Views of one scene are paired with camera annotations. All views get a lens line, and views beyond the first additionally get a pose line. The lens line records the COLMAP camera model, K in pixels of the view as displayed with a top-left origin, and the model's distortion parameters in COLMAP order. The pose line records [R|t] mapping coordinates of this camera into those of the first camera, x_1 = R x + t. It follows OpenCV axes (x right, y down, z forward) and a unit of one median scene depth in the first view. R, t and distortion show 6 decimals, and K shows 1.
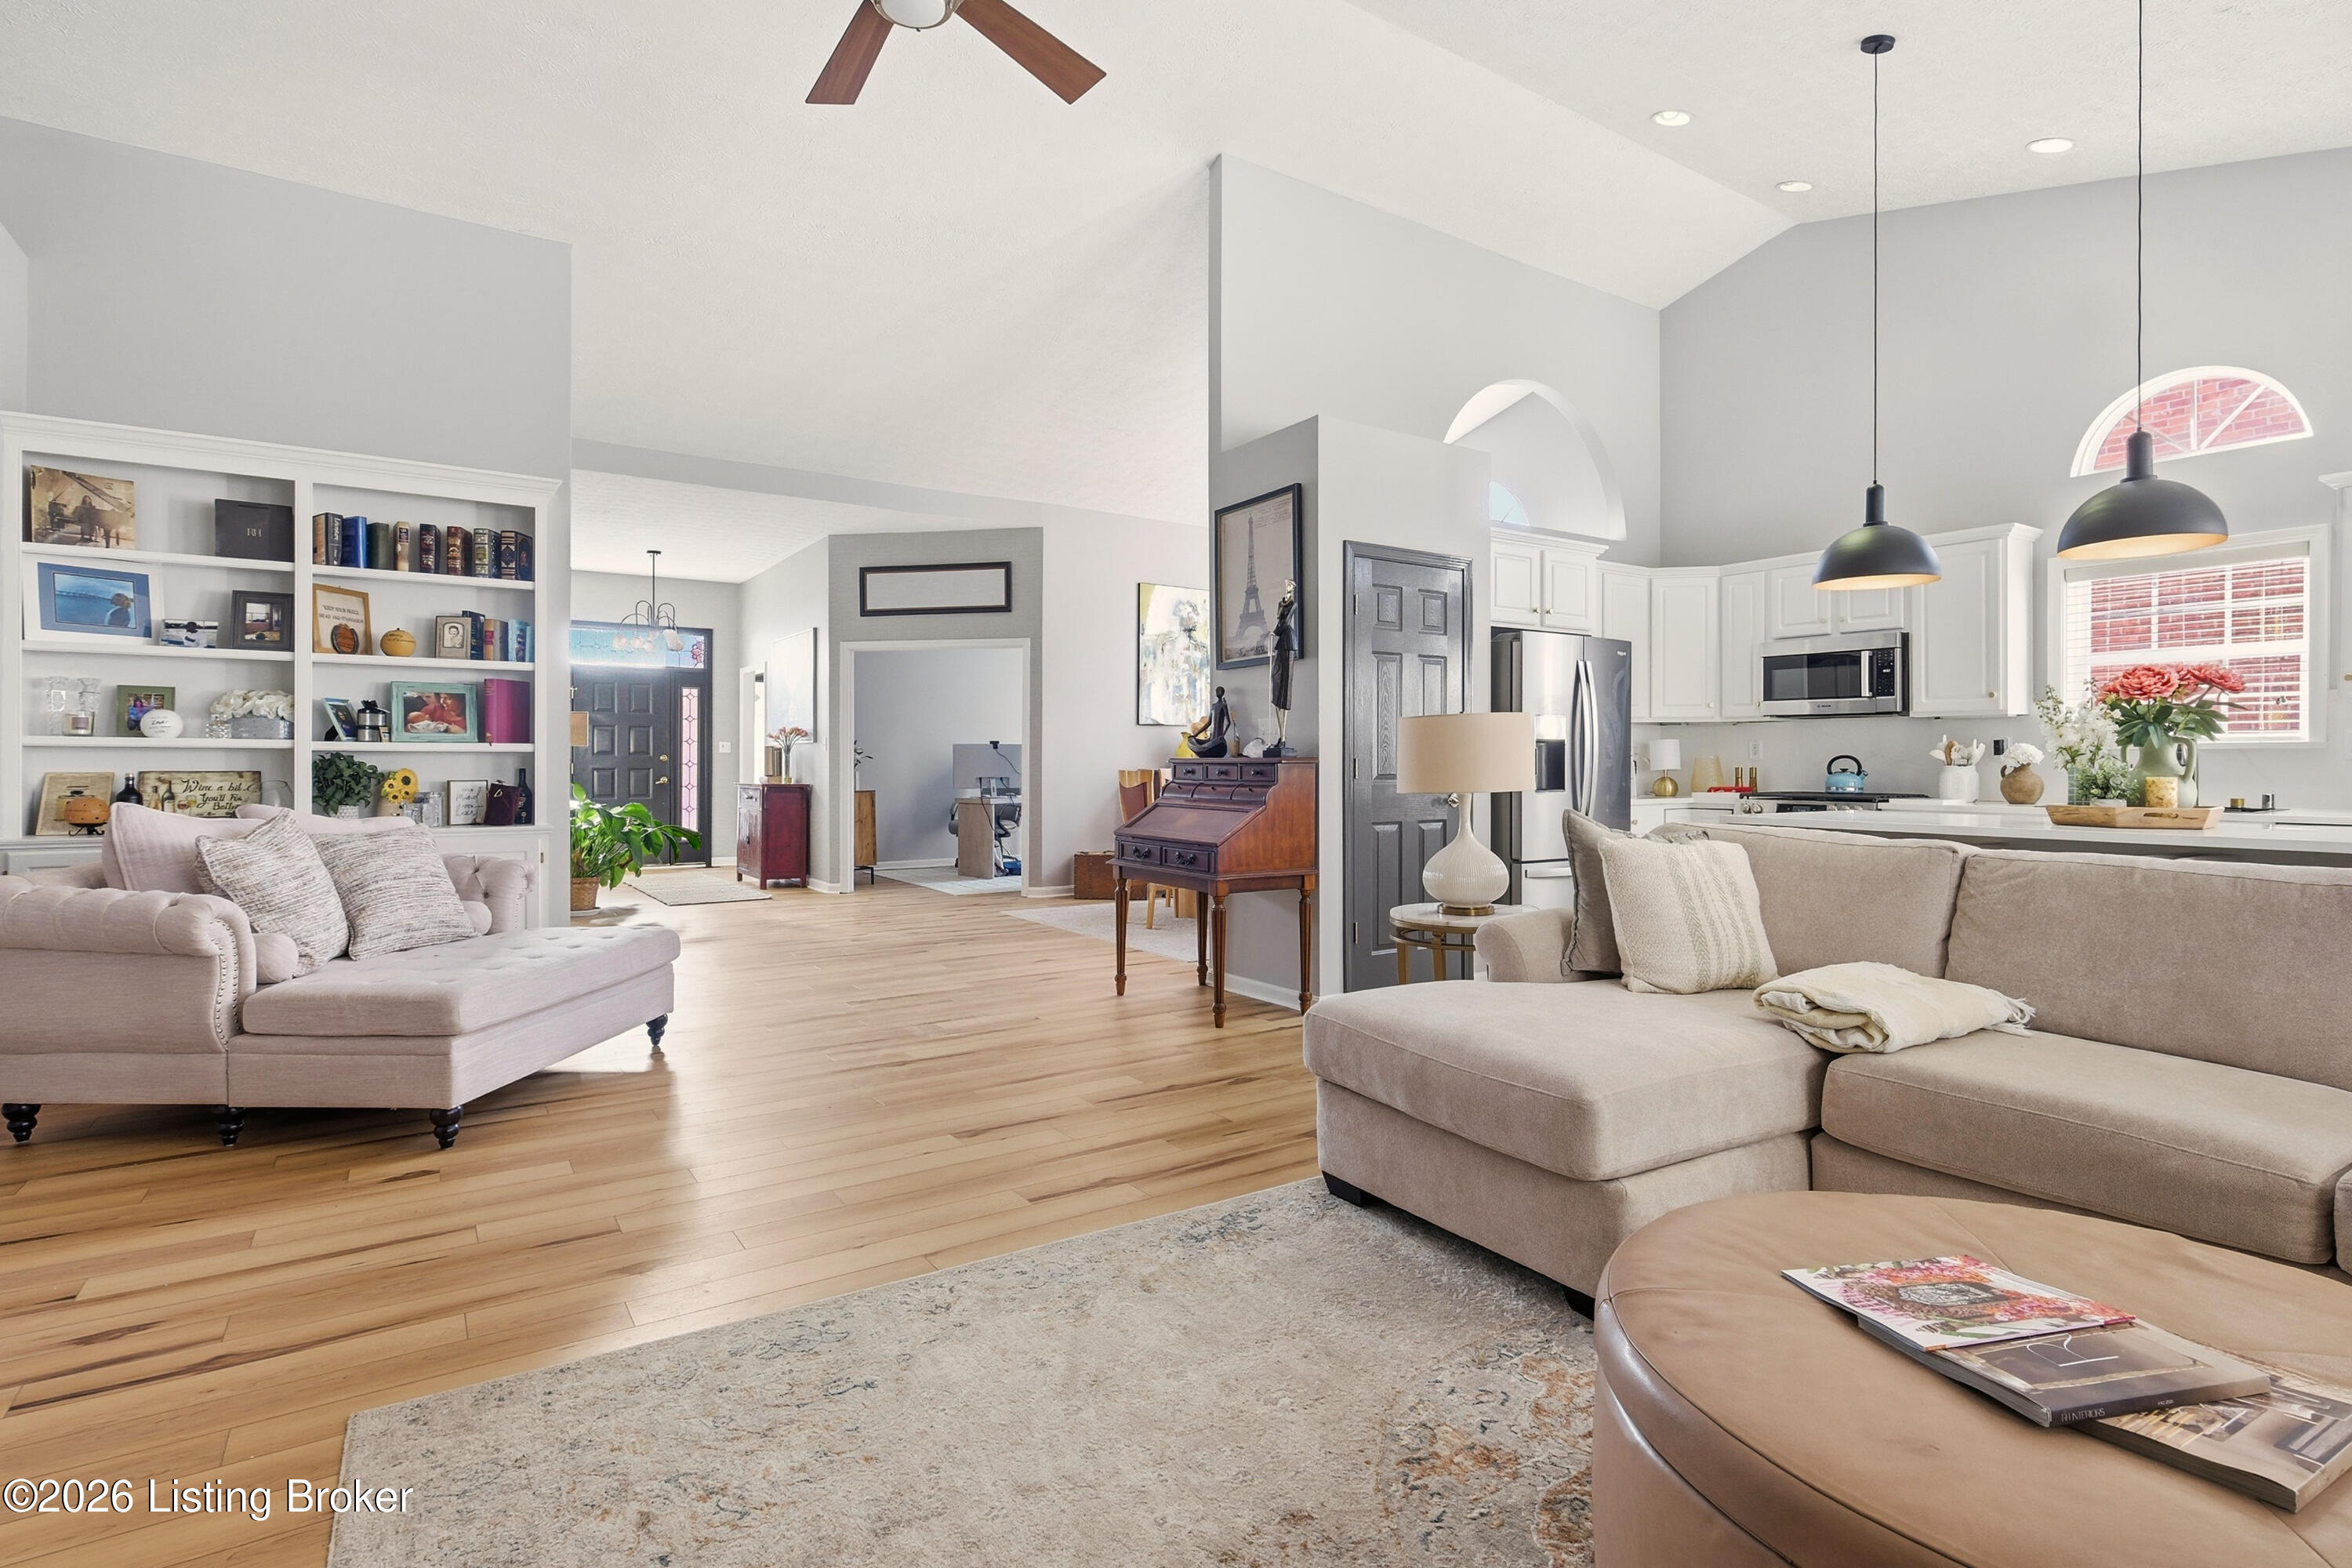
lens RADIAL K [[1140.6, 0, 1171.3], [0, 1140.6, 767.4], [0, 0, 1]] dist [0.004871, -0.000609]
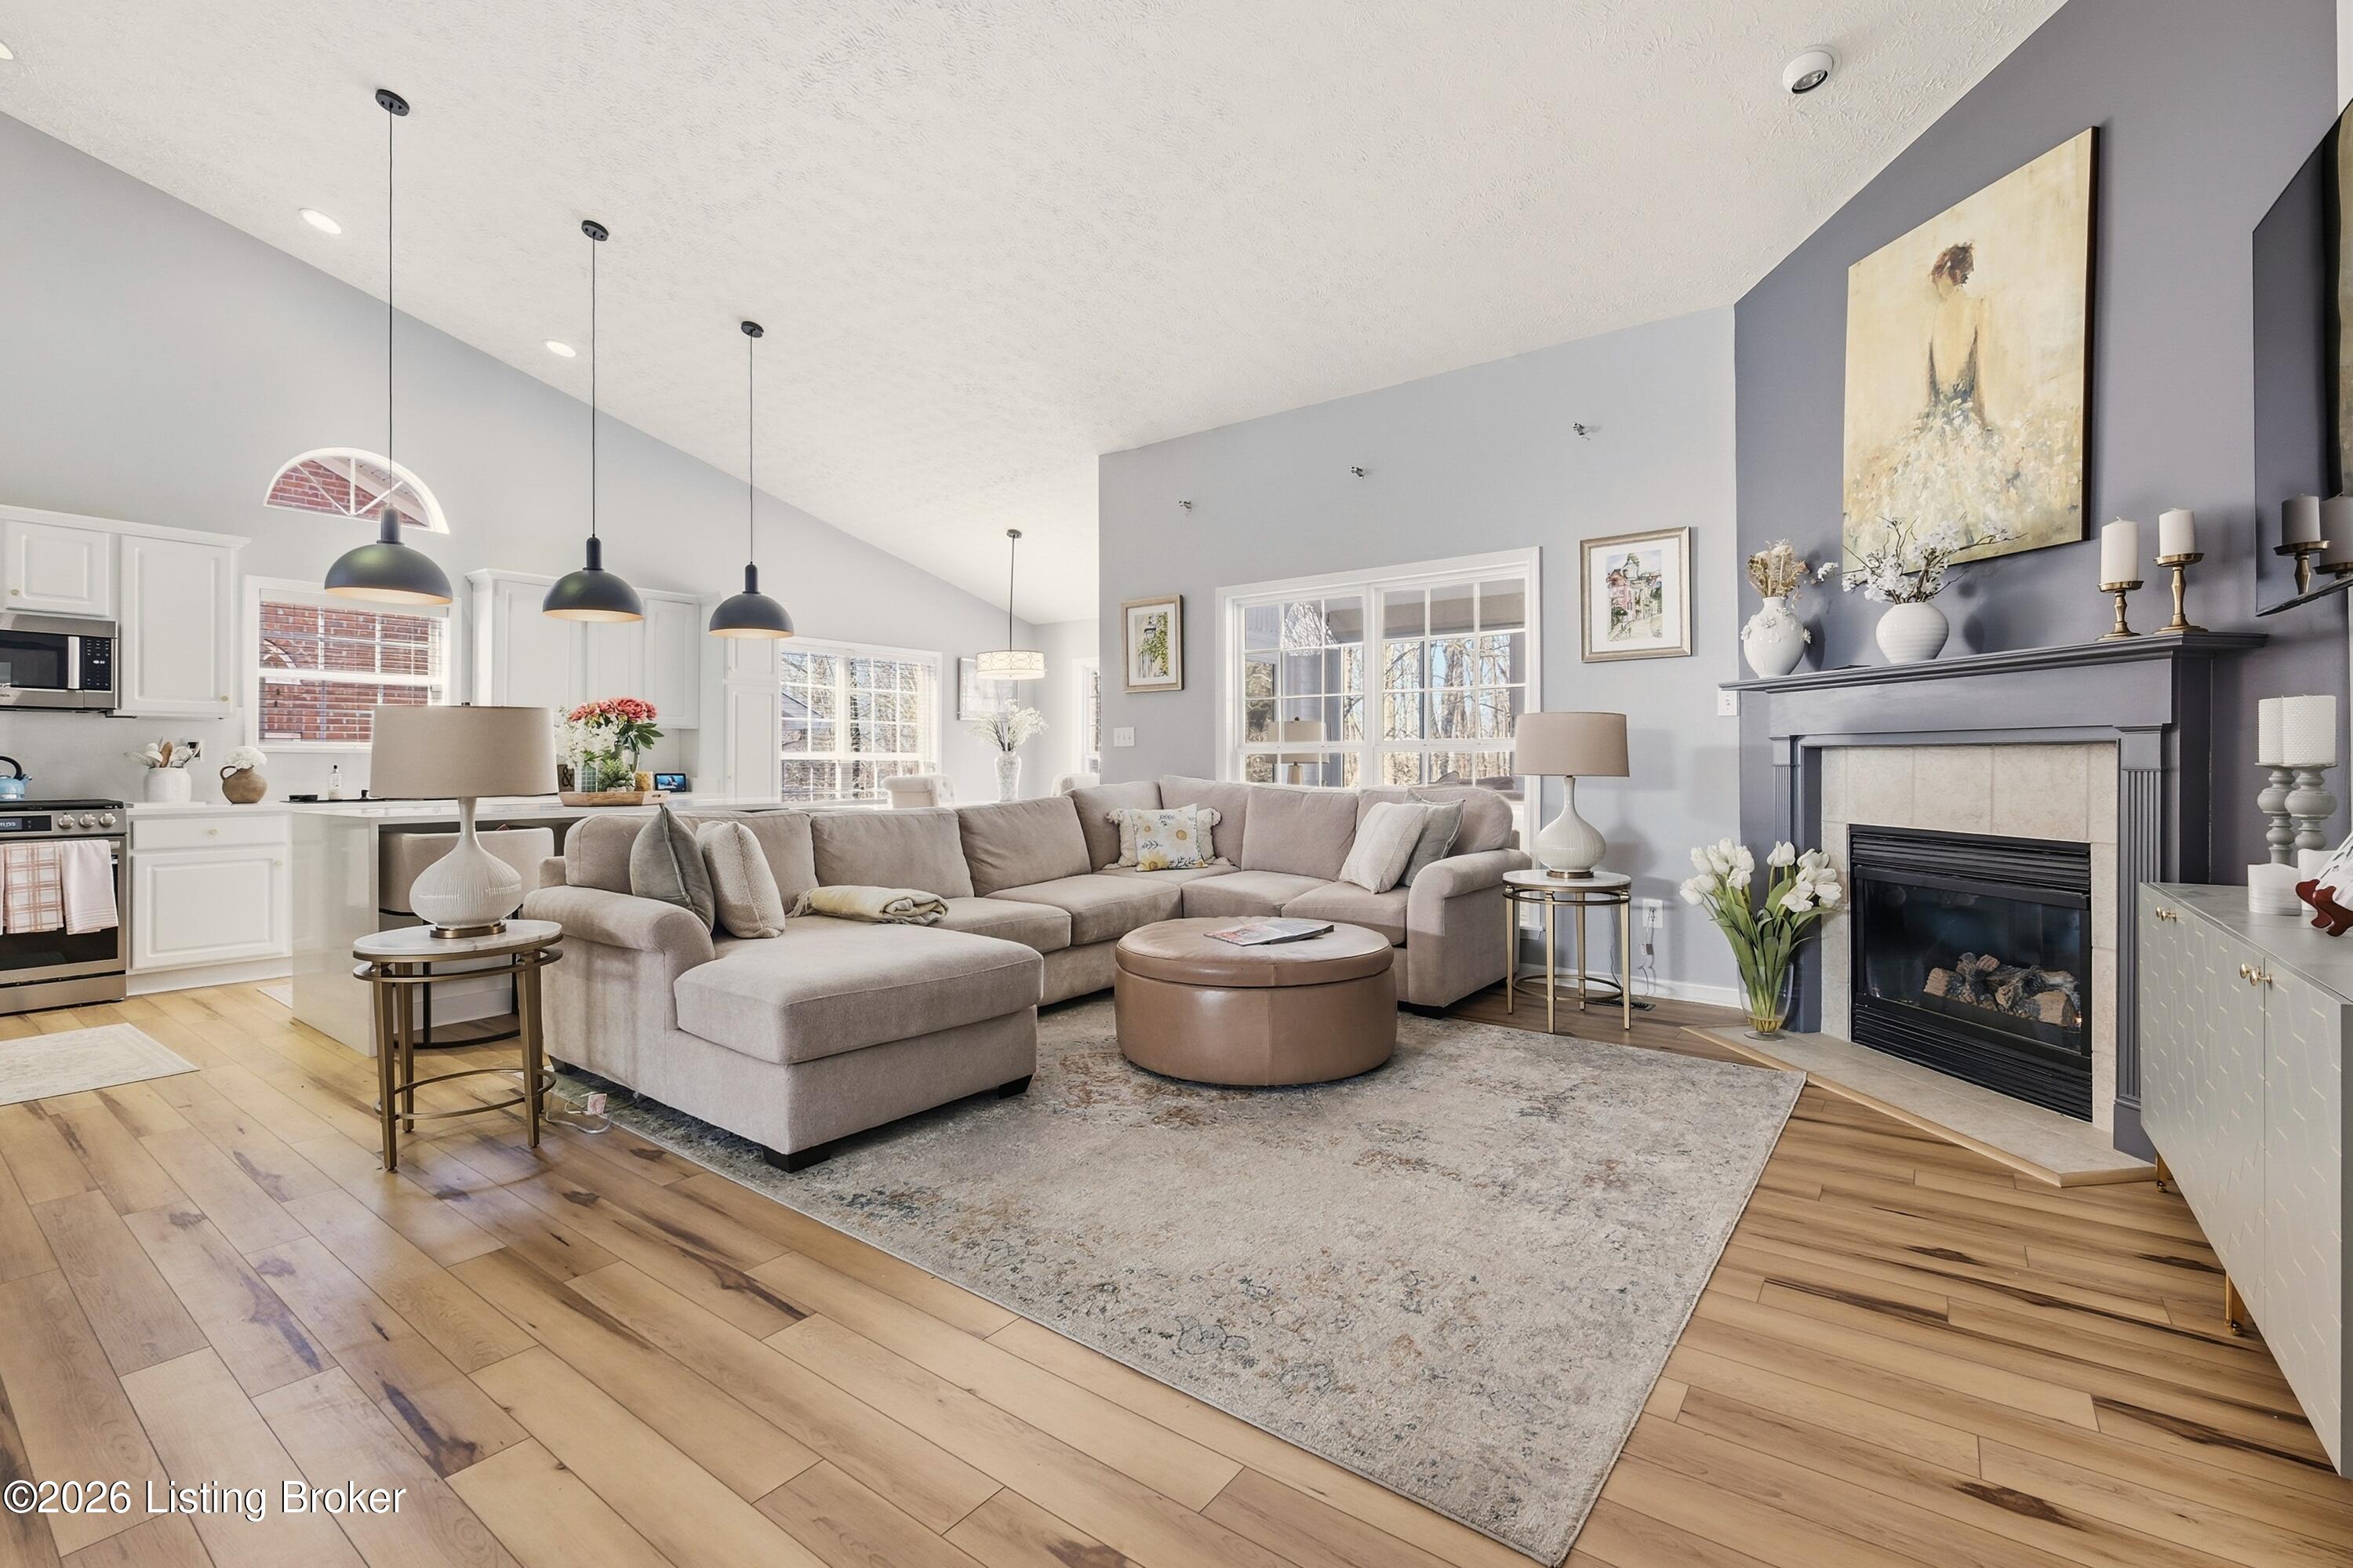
lens RADIAL K [[1050.5, 0, 1169.8], [0, 1050.5, 765.0], [0, 0, 1]] dist [-0.002265, 0.001993]
pose [[-0.333456, 0.001366, 0.942765, -0.518479], [0.009278, 0.999955, 0.001833, 0.002565], [-0.942720, 0.009358, -0.333454, 0.588044]]
